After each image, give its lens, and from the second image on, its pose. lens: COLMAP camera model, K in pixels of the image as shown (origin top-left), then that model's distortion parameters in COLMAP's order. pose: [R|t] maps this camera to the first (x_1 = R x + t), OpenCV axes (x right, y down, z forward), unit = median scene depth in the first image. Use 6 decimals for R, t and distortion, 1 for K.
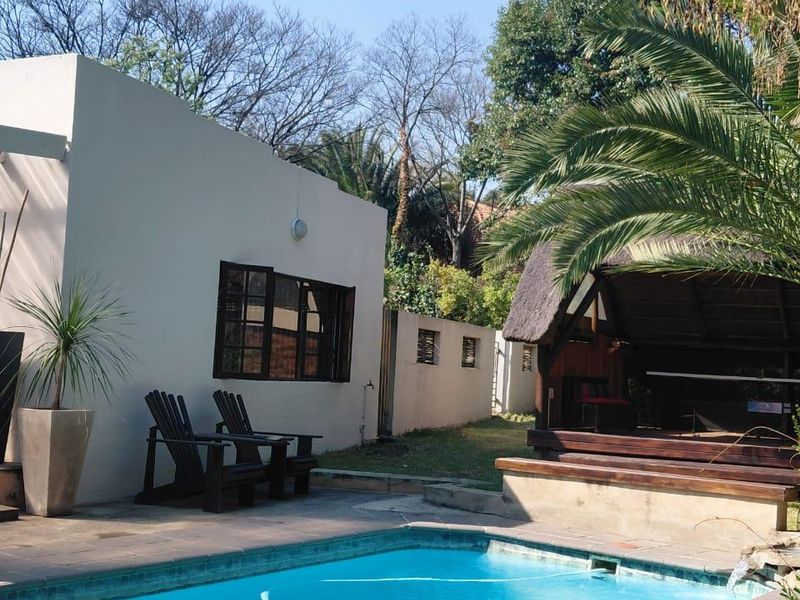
lens RADIAL K [[1096.8, 0, 400.0], [0, 1096.8, 300.0], [0, 0, 1]] dist [0.263896, -0.883371]
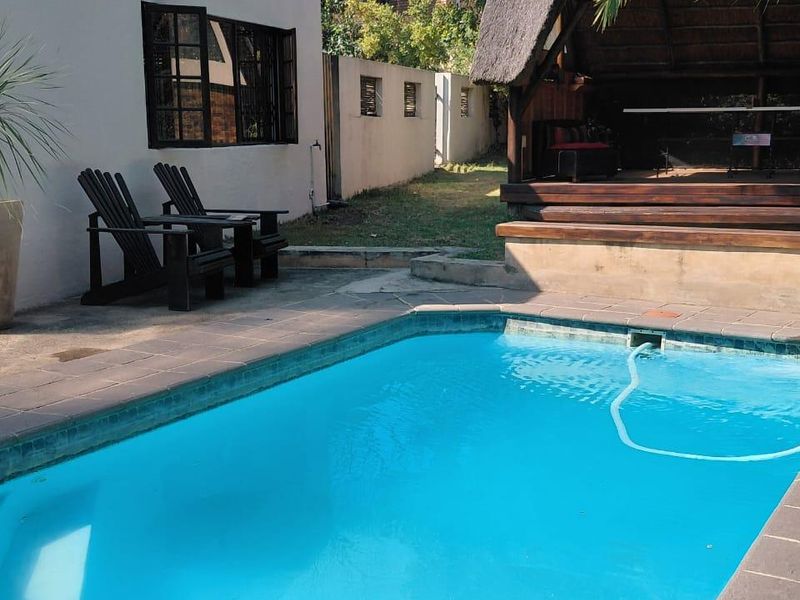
lens RADIAL K [[1096.8, 0, 400.0], [0, 1096.8, 300.0], [0, 0, 1]] dist [0.263896, -0.883371]
pose [[0.992968, -0.073197, 0.093043, -0.071927], [0.050188, 0.972099, 0.229137, -0.001168], [-0.107219, -0.222856, 0.968937, 0.150320]]
